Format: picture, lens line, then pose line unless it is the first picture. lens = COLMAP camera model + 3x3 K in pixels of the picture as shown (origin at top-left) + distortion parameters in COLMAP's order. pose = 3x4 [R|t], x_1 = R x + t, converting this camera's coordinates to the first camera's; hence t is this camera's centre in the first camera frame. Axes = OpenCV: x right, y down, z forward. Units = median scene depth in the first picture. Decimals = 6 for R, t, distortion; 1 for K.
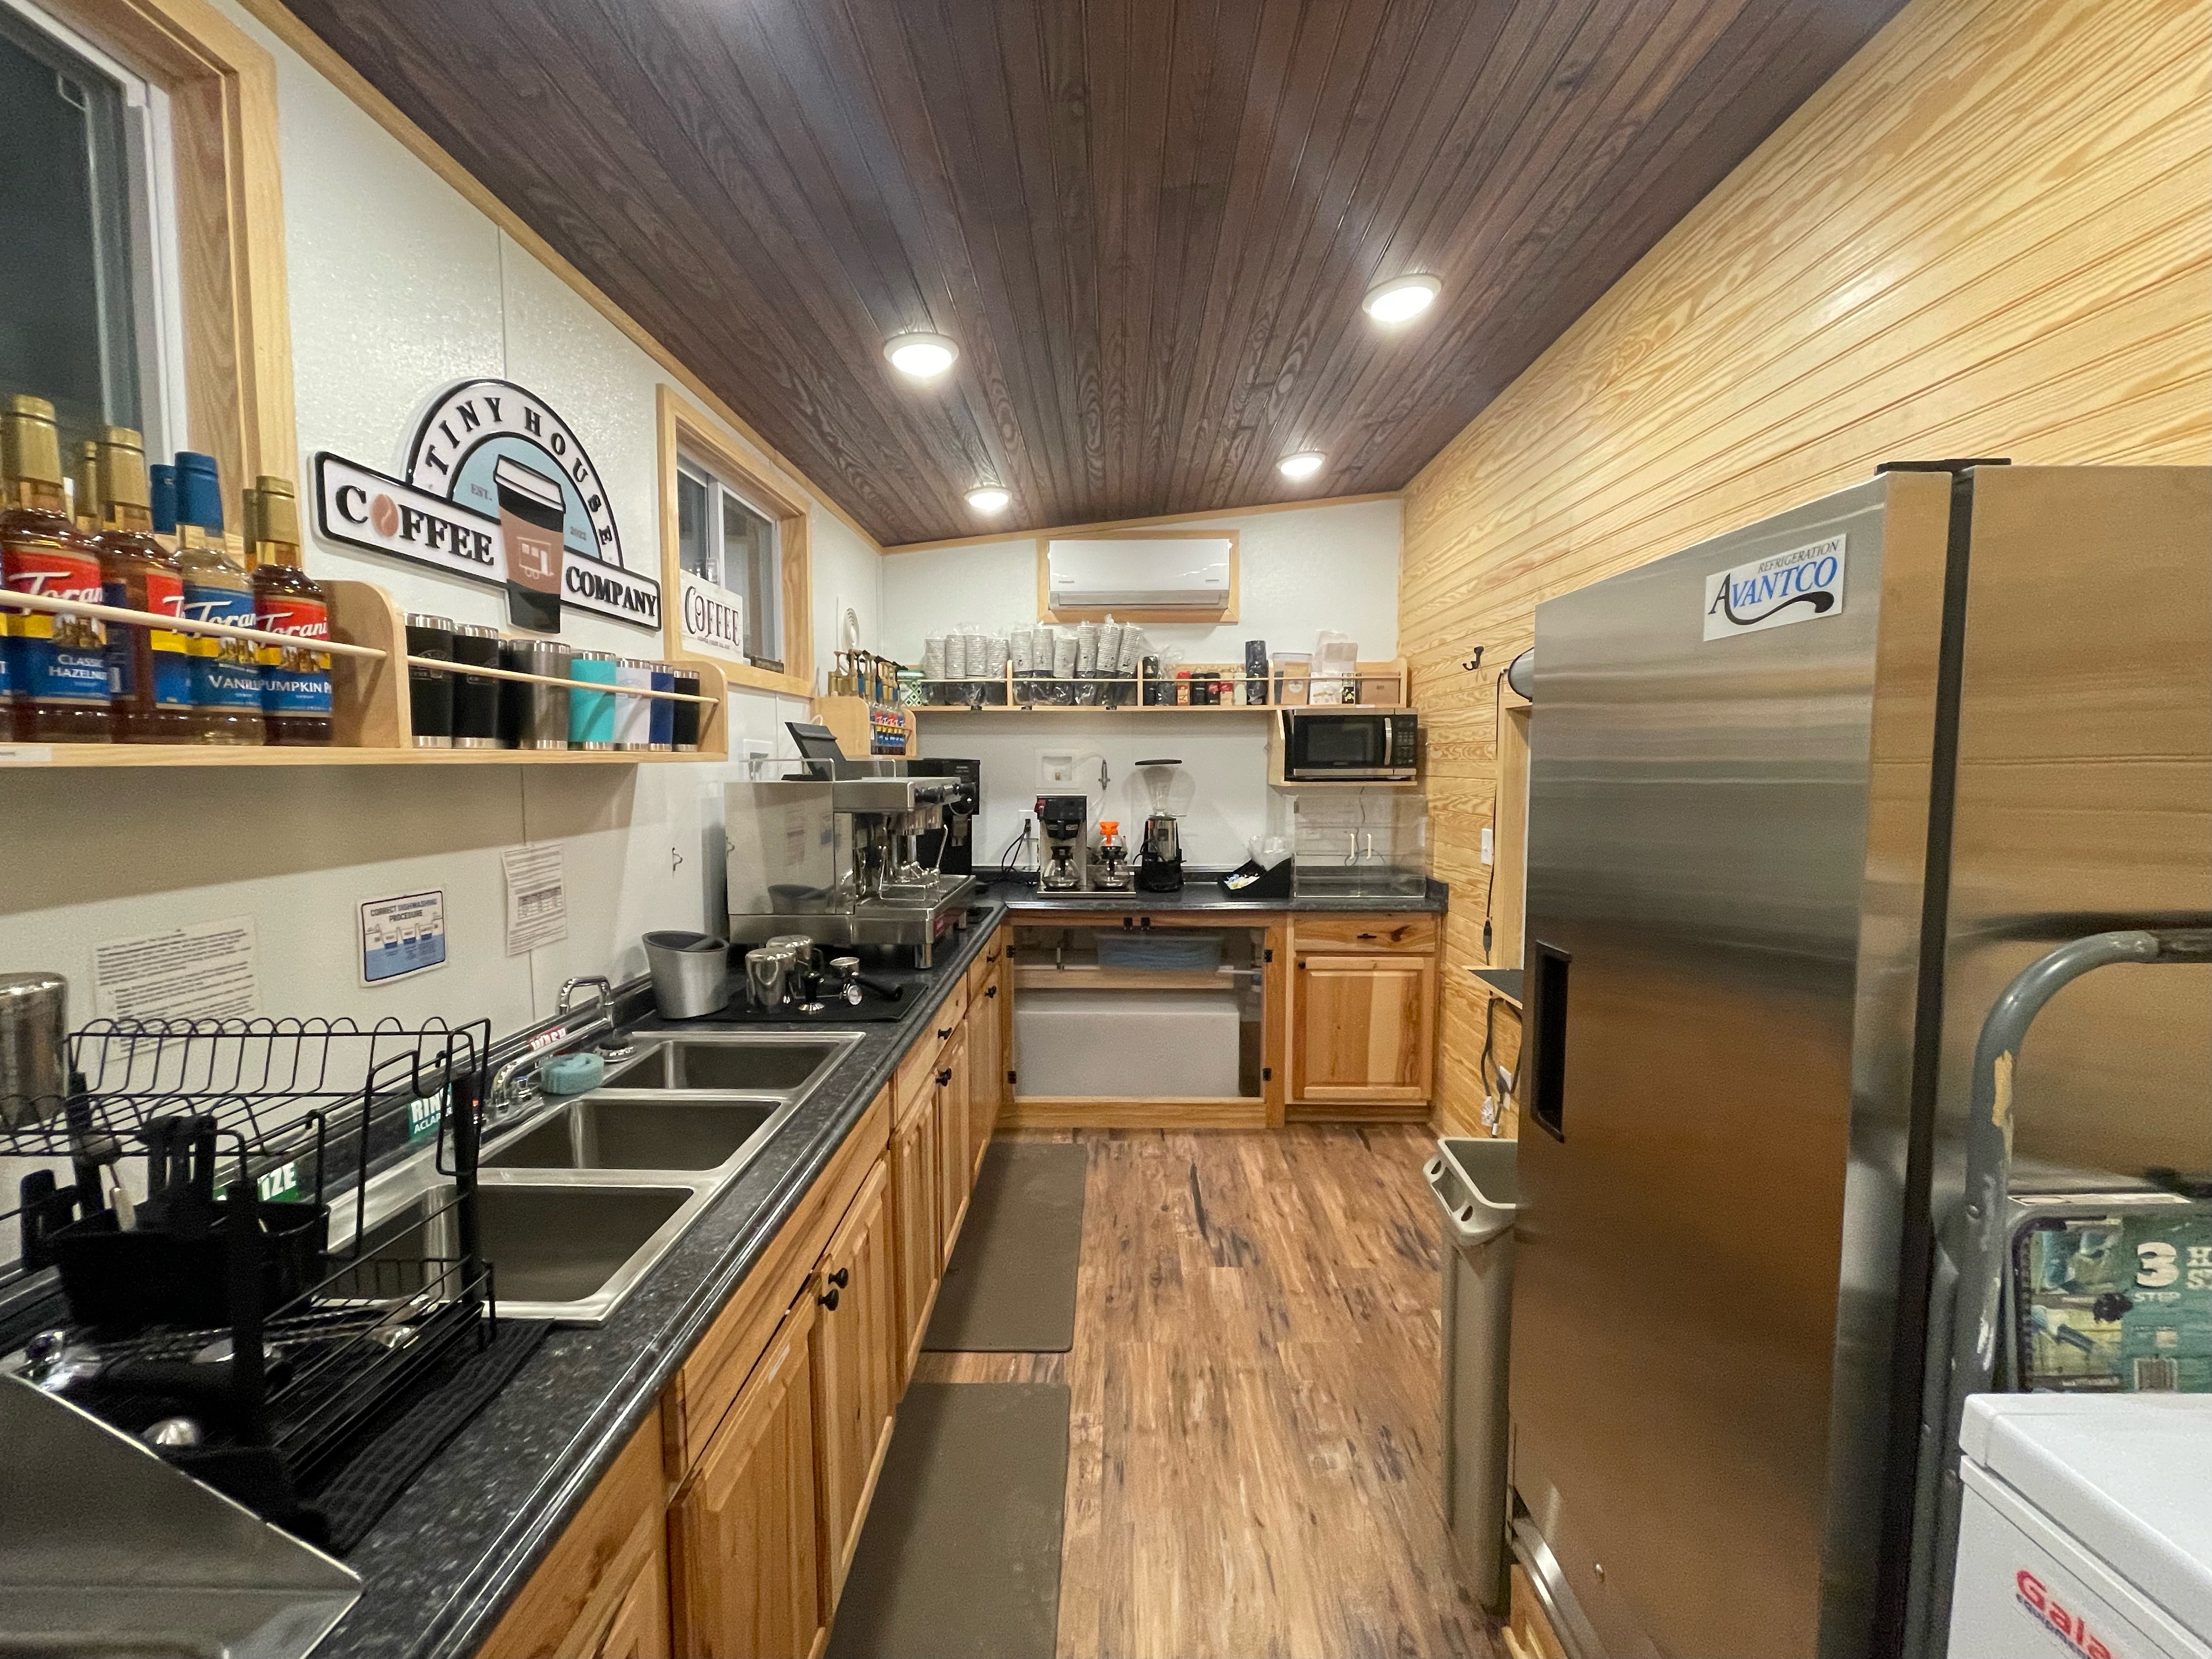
lens RADIAL K [[893.4, 0, 1105.2], [0, 893.4, 826.8], [0, 0, 1]] dist [-0.002537, -0.000056]
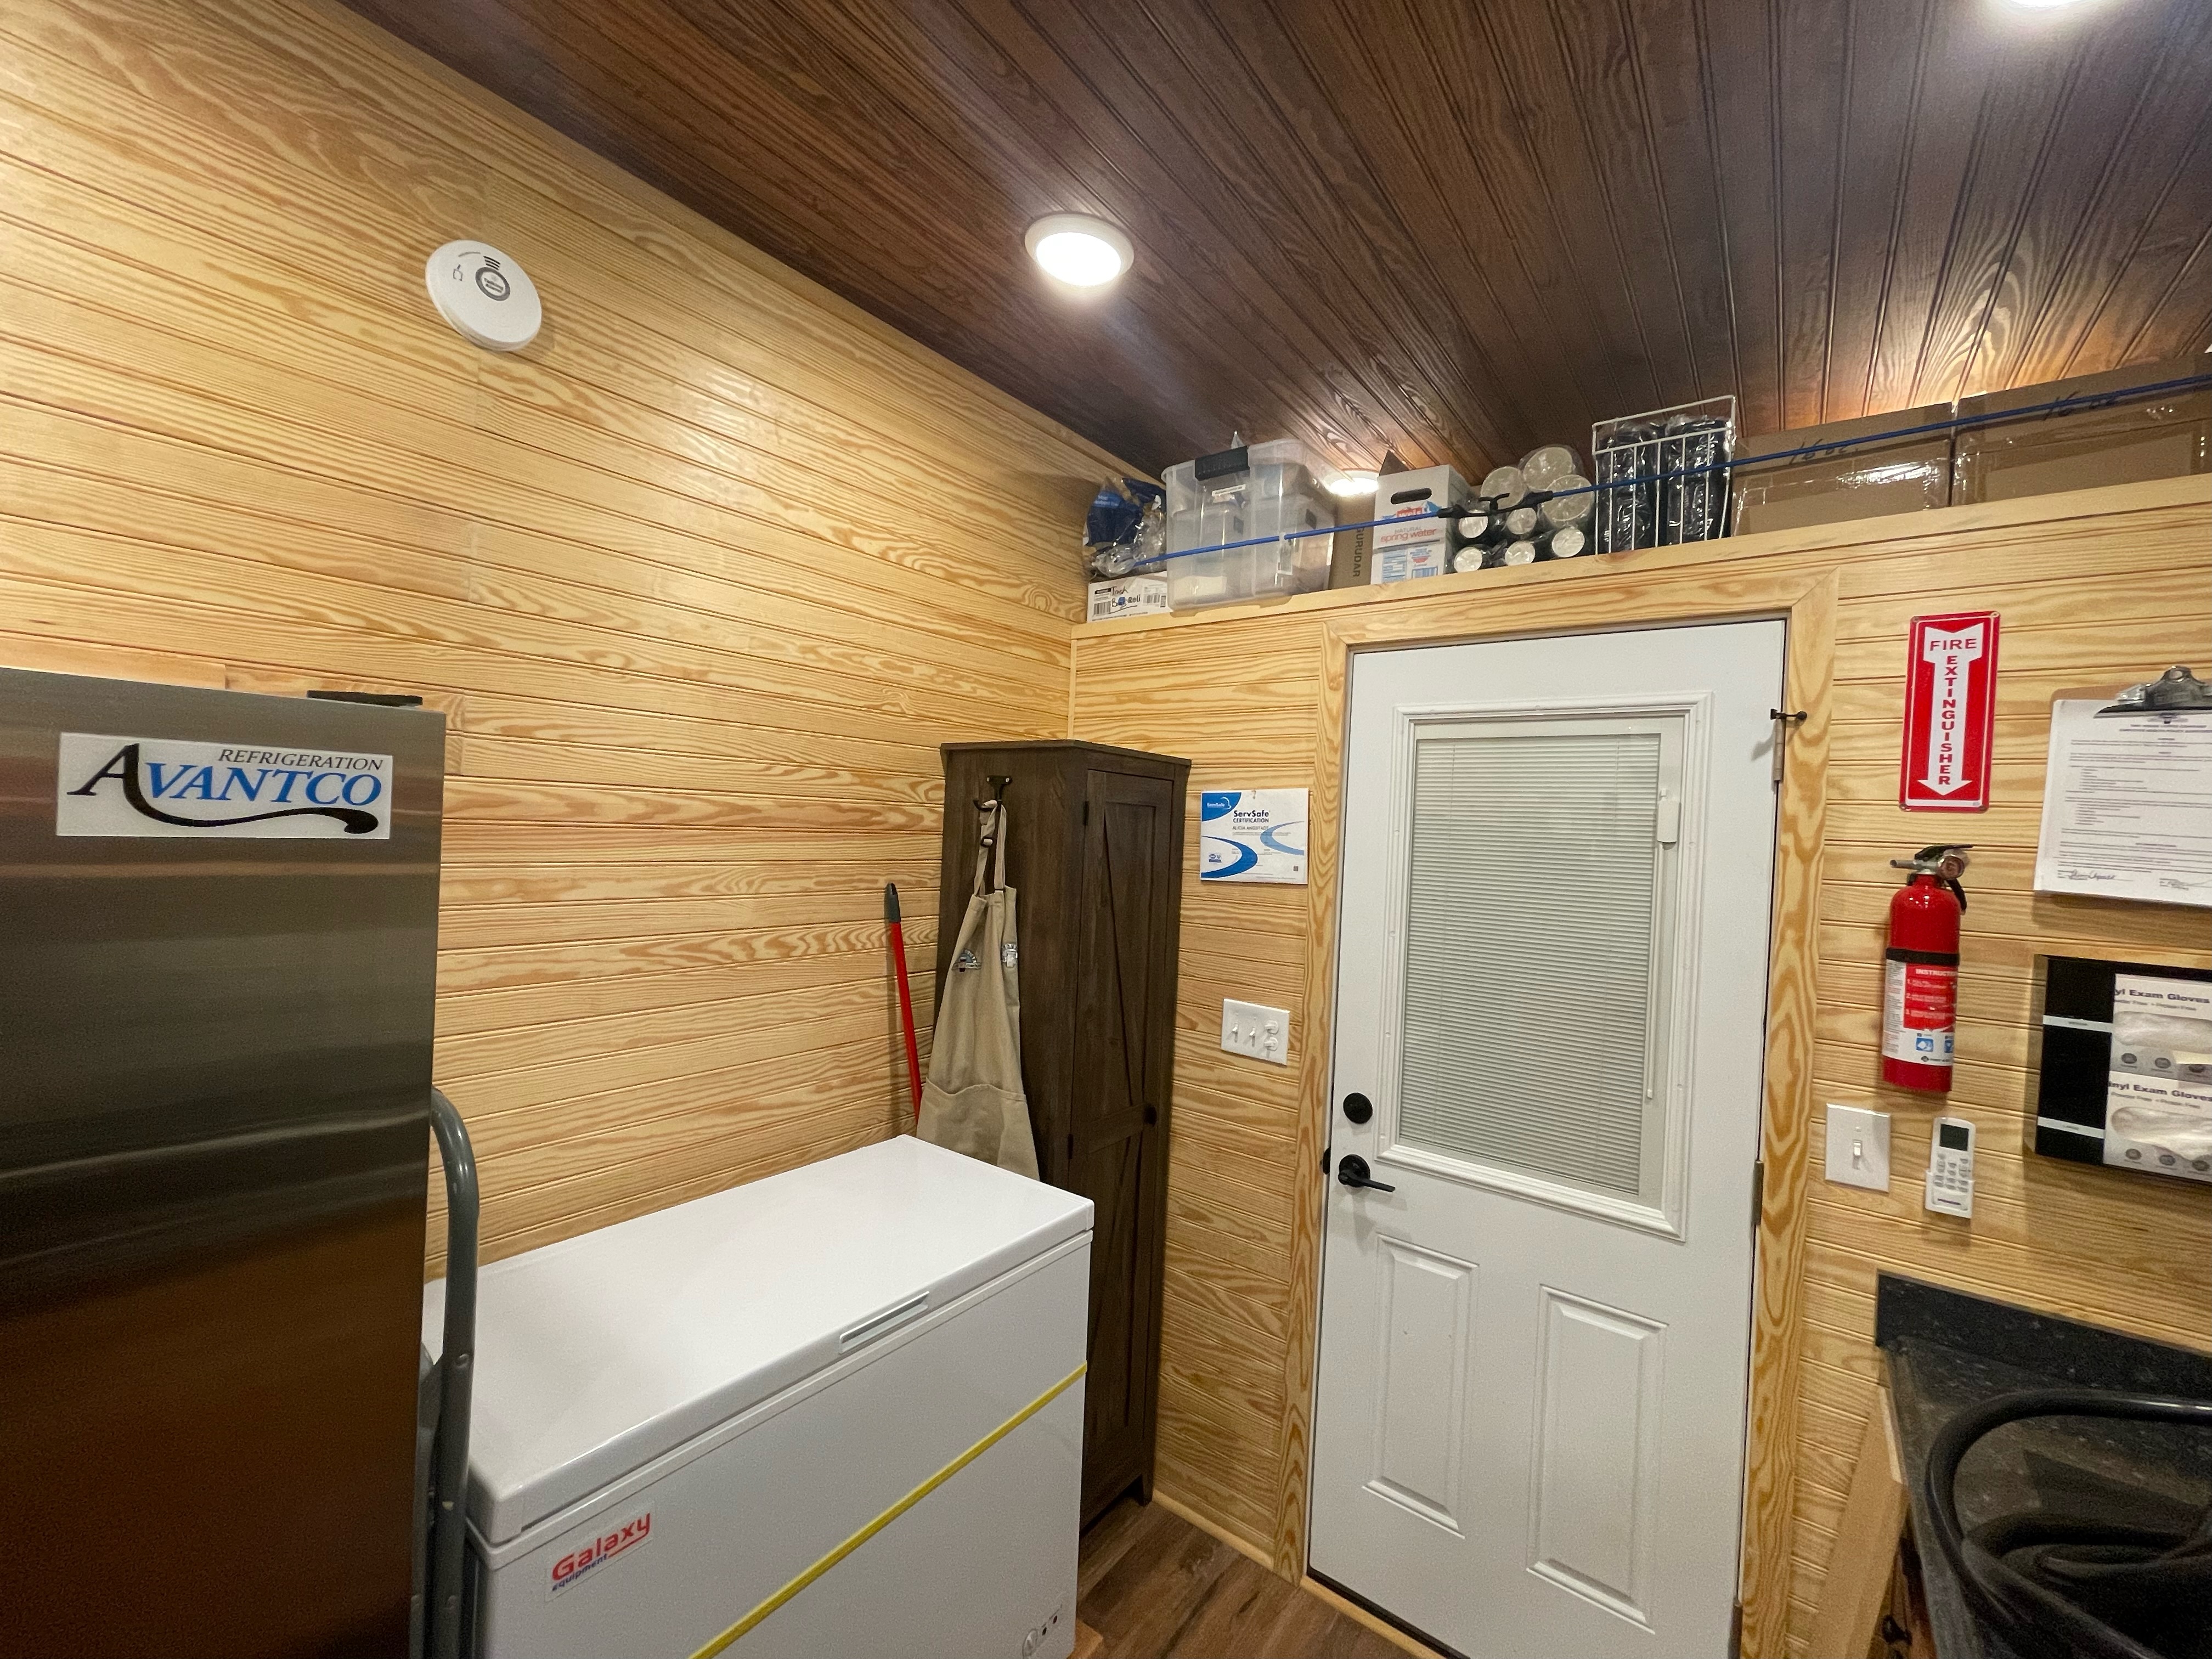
lens RADIAL K [[893.4, 0, 1097.6], [0, 893.4, 827.4], [0, 0, 1]] dist [-0.002537, -0.000056]
pose [[-0.798925, -0.033461, 0.600499, -0.141965], [0.001768, 0.998316, 0.057981, -0.129890], [-0.601428, 0.047384, -0.797520, 0.553804]]
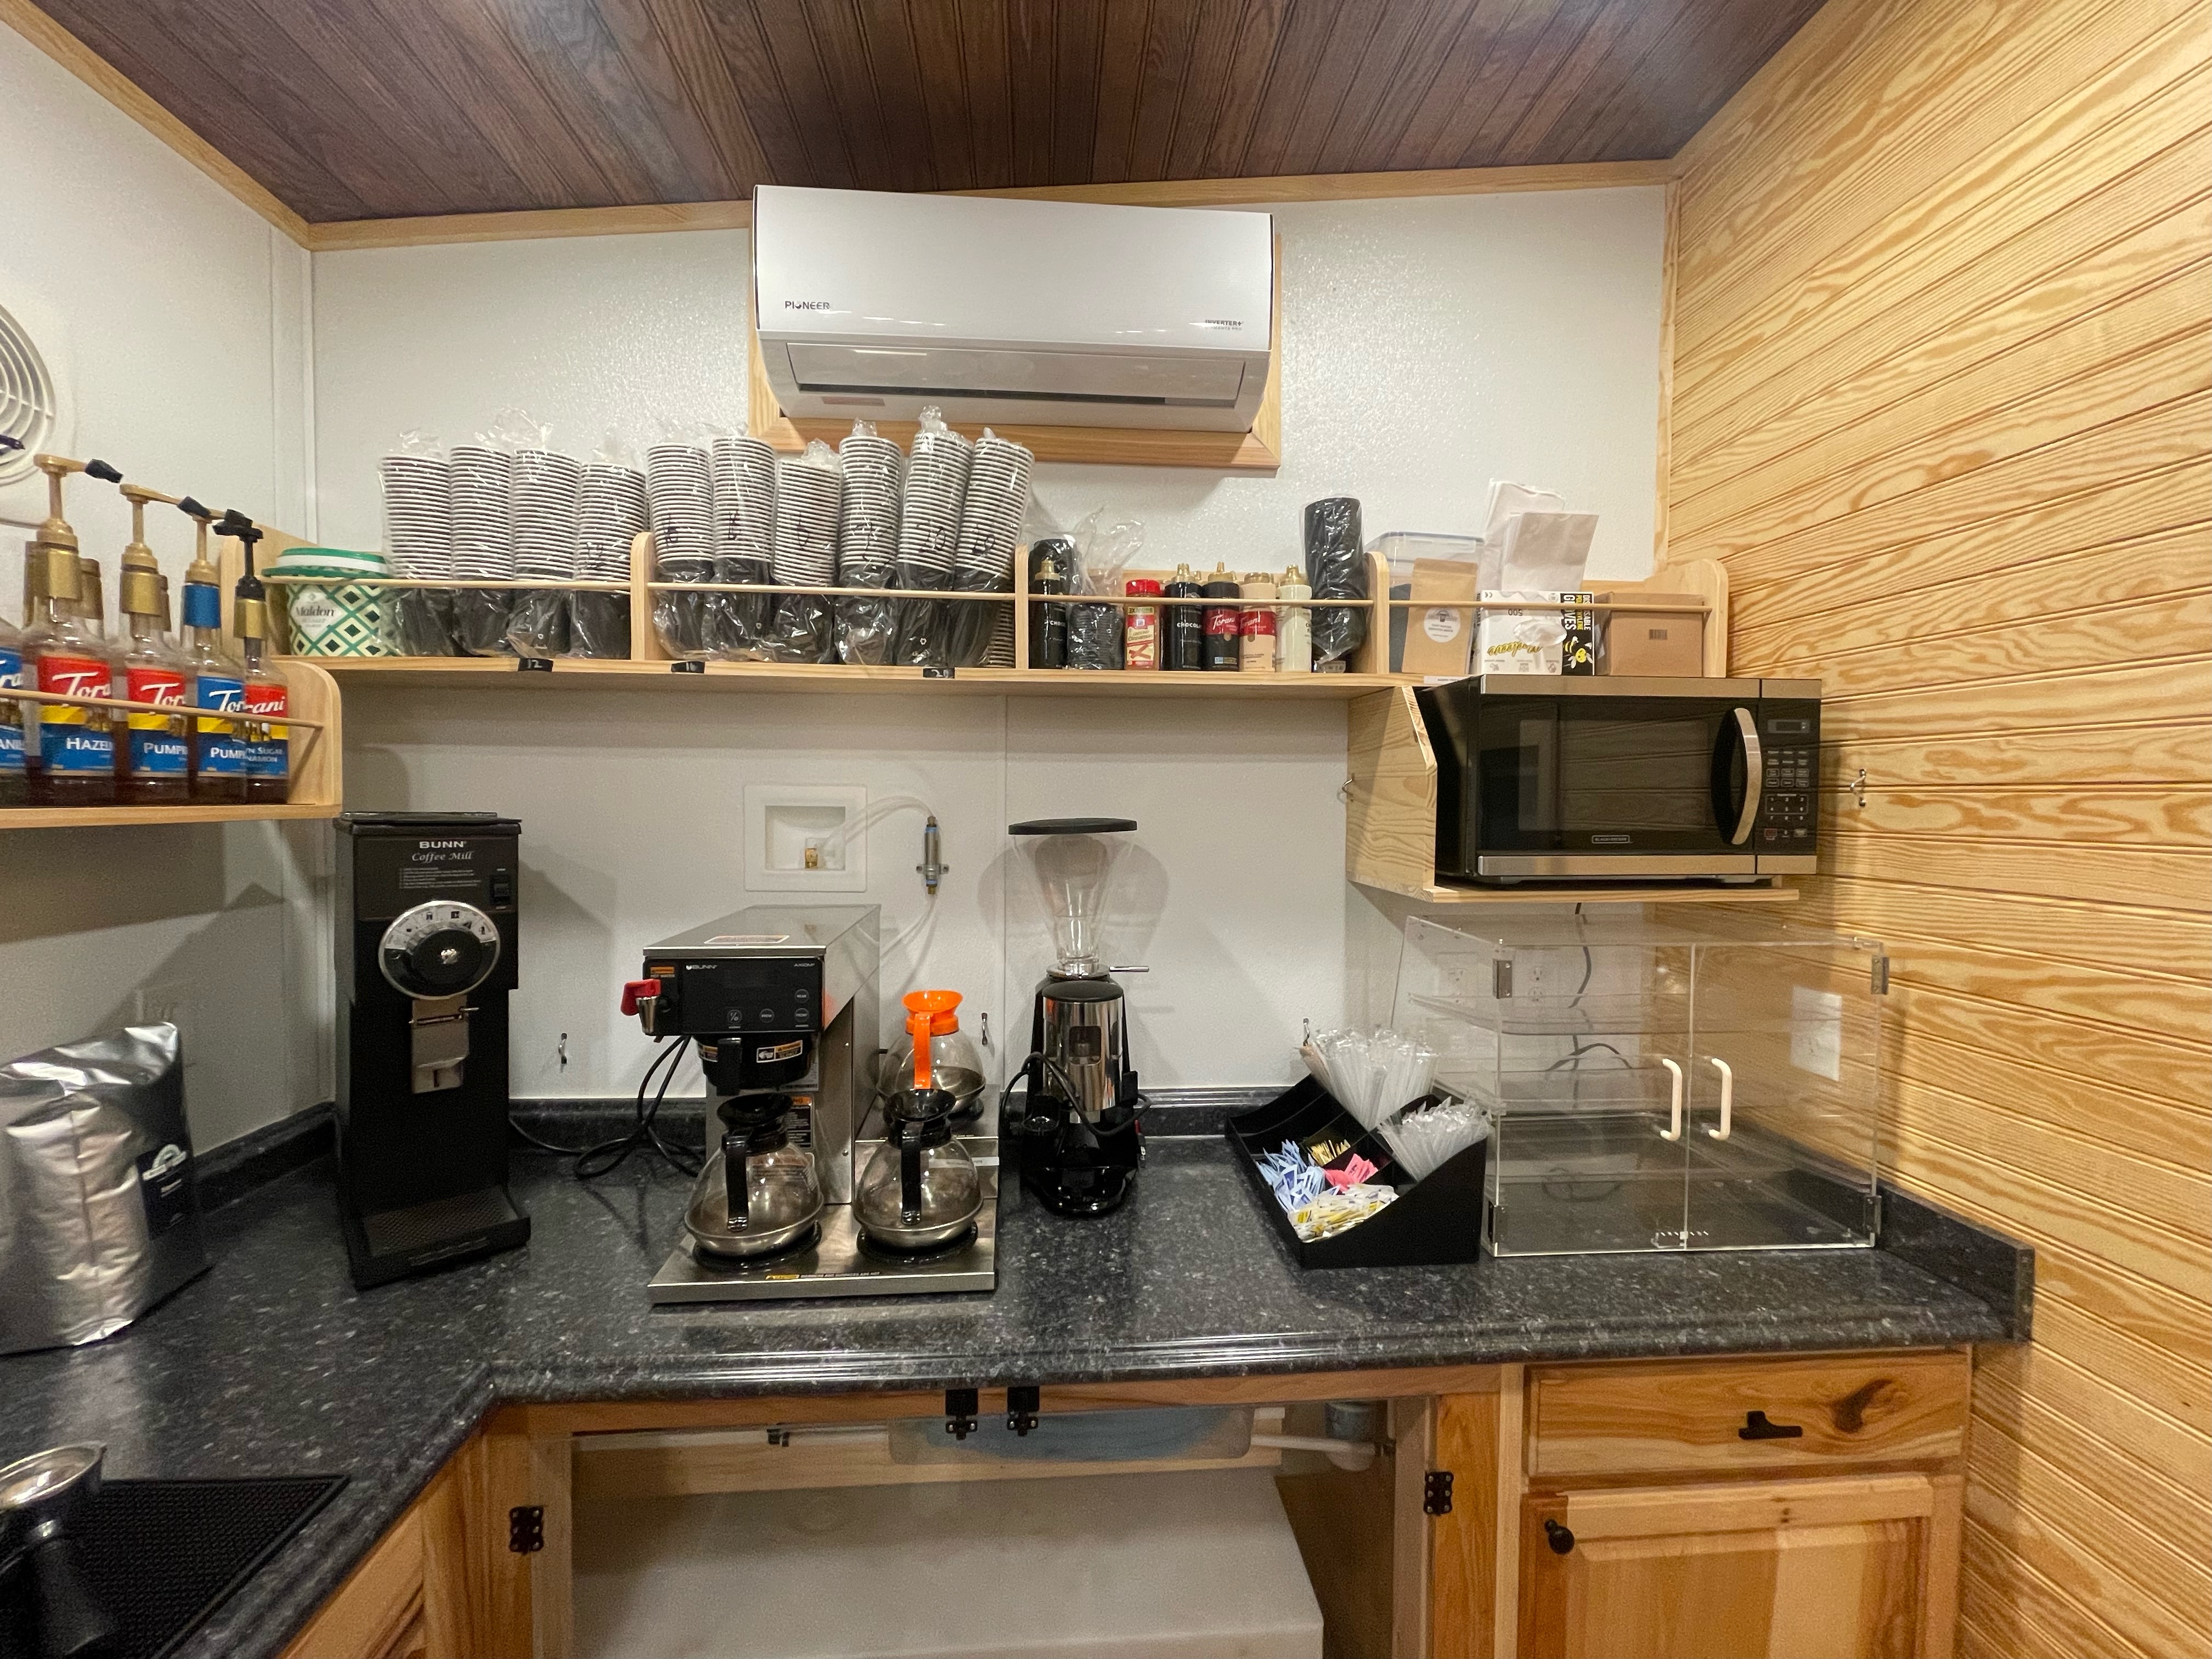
lens RADIAL K [[893.4, 0, 1099.5], [0, 893.4, 826.7], [0, 0, 1]] dist [-0.002537, -0.000056]
pose [[0.996361, 0.005589, 0.085047, 0.084004], [-0.002433, 0.999306, -0.037164, -0.123918], [-0.085196, 0.036822, 0.995684, 1.347609]]
